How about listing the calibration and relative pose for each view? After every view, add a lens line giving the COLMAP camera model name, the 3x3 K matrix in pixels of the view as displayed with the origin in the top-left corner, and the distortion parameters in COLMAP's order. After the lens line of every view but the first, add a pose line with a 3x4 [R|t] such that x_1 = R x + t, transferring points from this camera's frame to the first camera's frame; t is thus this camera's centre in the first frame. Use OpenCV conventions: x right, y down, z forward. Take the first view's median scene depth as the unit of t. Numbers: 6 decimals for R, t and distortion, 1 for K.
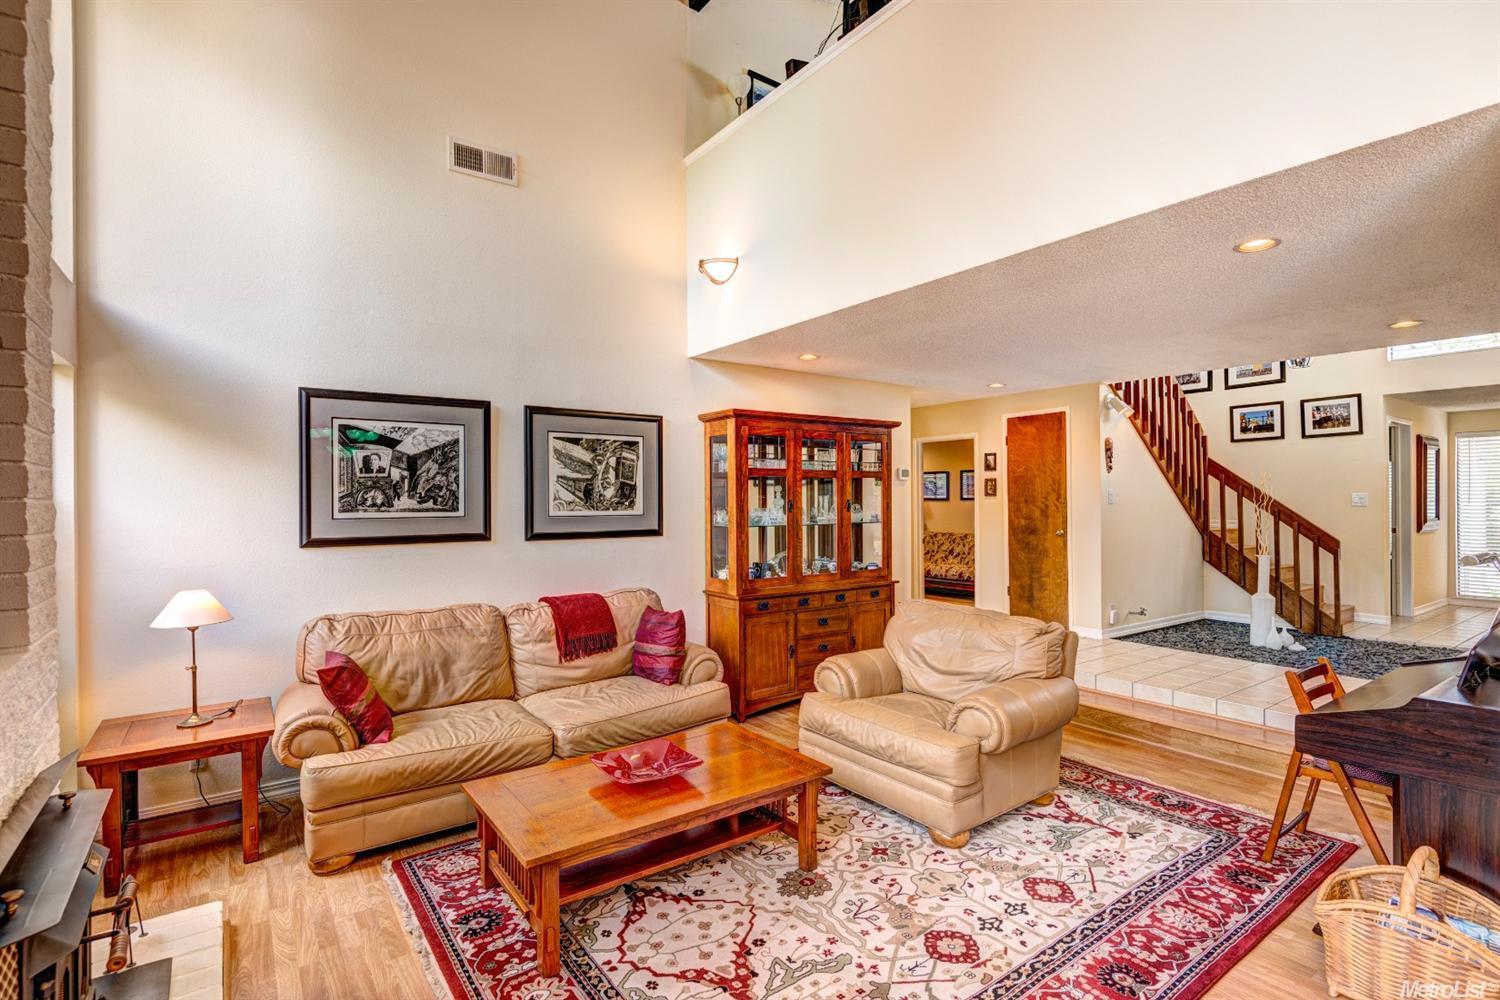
lens RADIAL K [[723.4, 0, 759.9], [0, 723.4, 504.8], [0, 0, 1]] dist [0.026953, -0.014485]
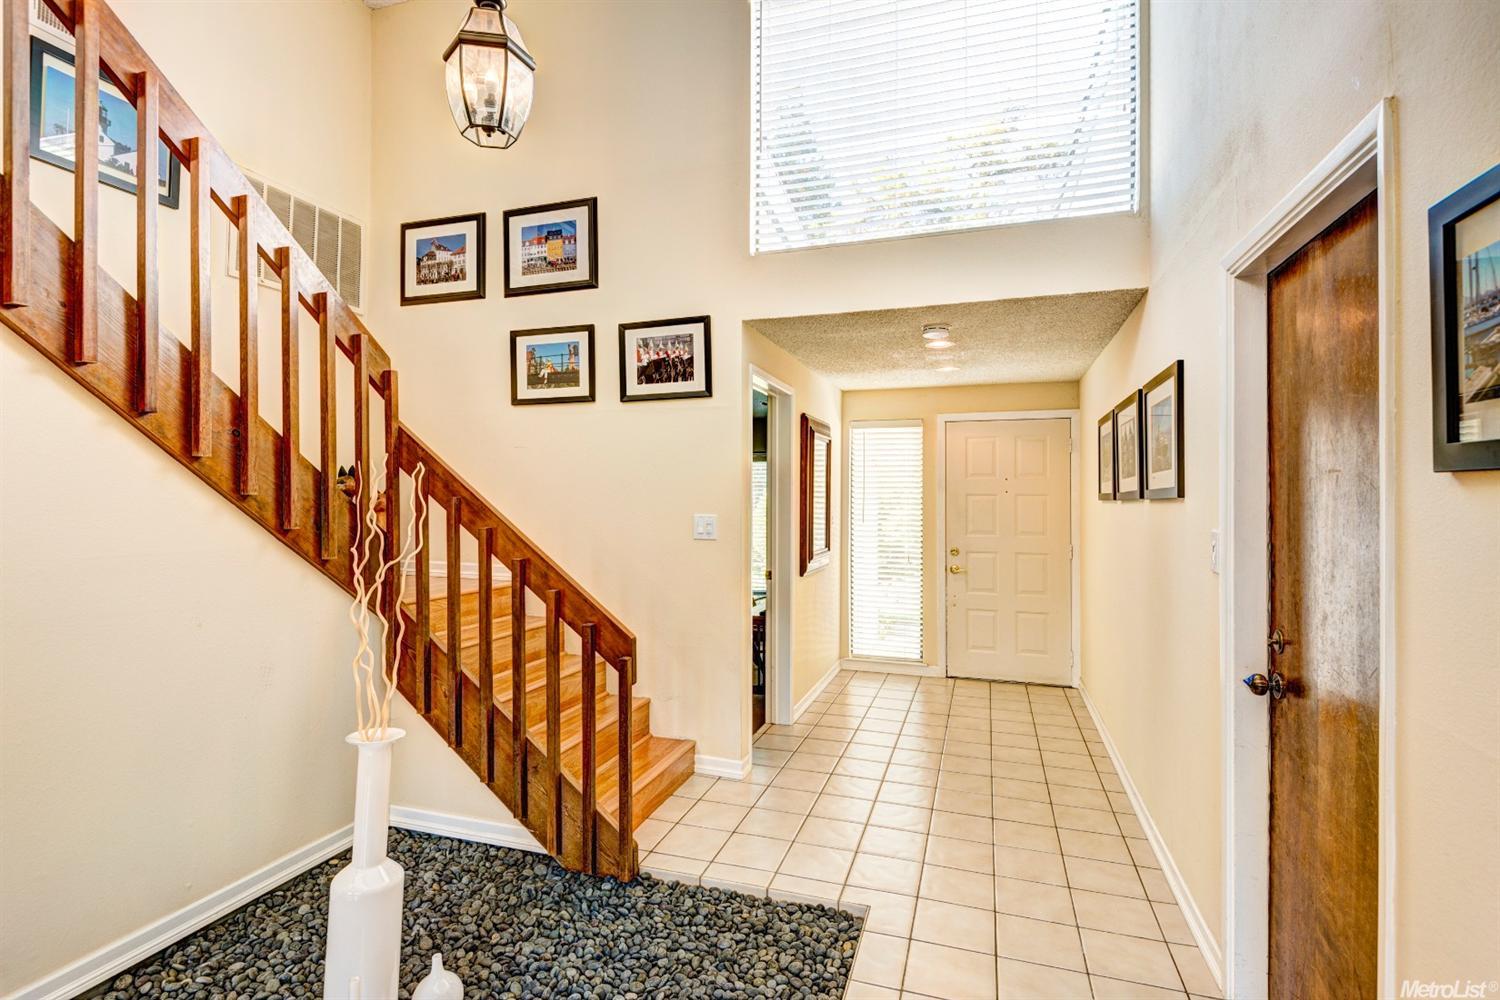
lens RADIAL K [[723.4, 0, 743.8], [0, 723.4, 498.4], [0, 0, 1]] dist [0.026953, -0.014485]
pose [[0.820795, 0.005992, 0.571192, 0.510005], [-0.005338, 0.999982, -0.002819, -0.023364], [-0.571198, -0.000735, 0.820812, 0.529221]]
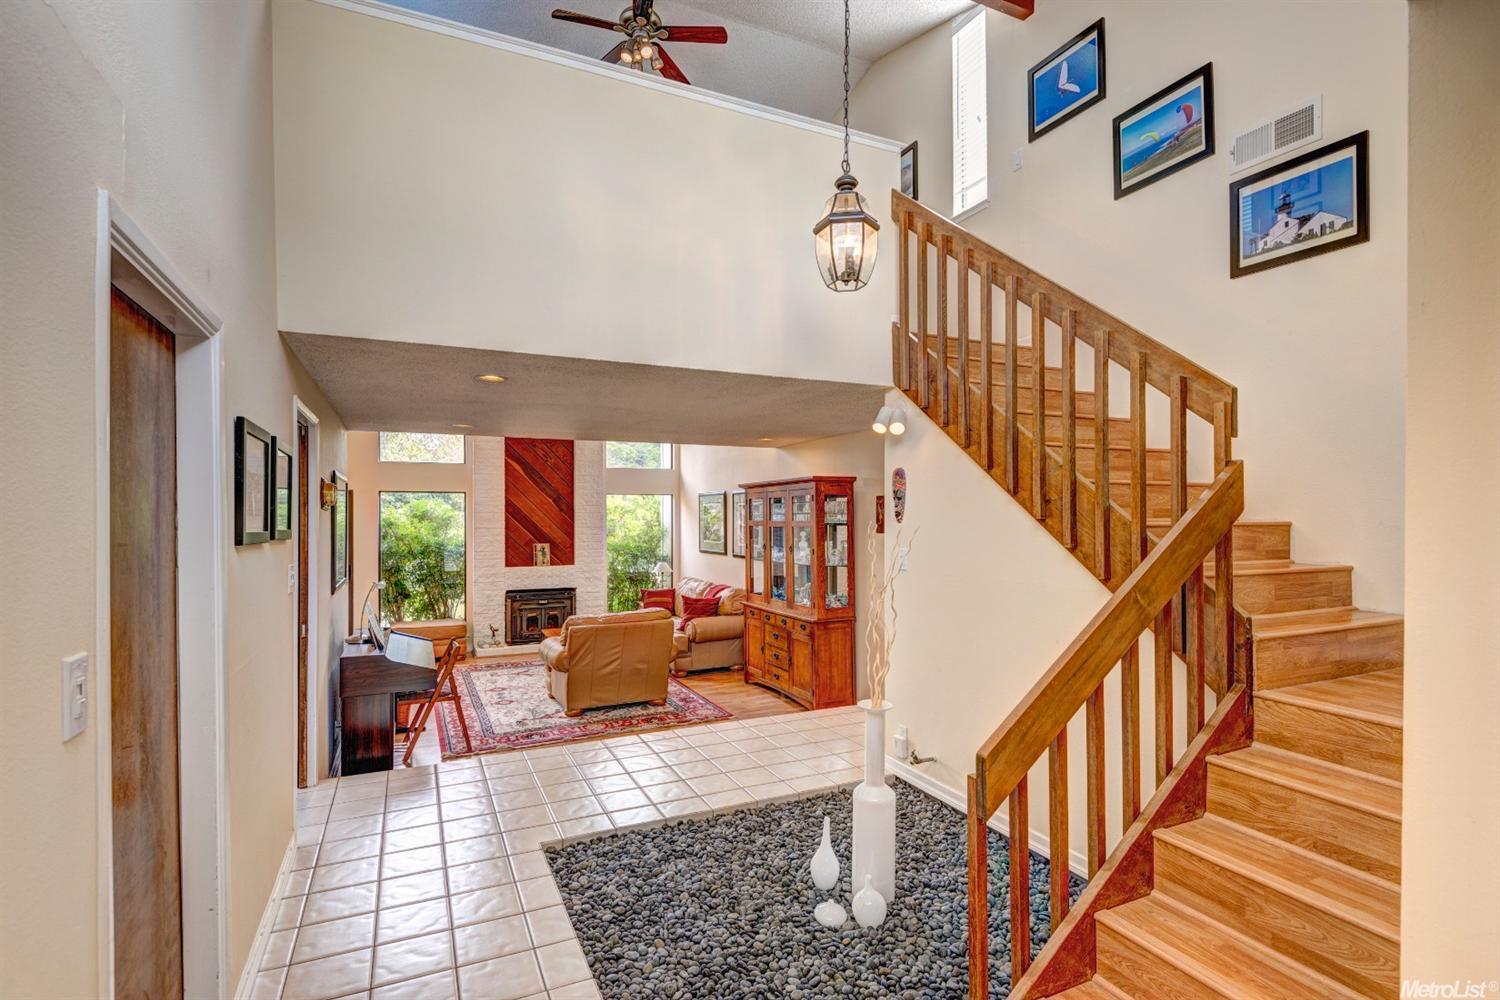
lens RADIAL K [[723.4, 0, 749.1], [0, 723.4, 510.2], [0, 0, 1]] dist [0.026953, -0.014485]
pose [[-0.205252, -0.010807, -0.978649, 2.697239], [-0.000841, 0.999941, -0.010866, -0.103049], [0.978709, -0.001407, -0.205249, 2.361773]]
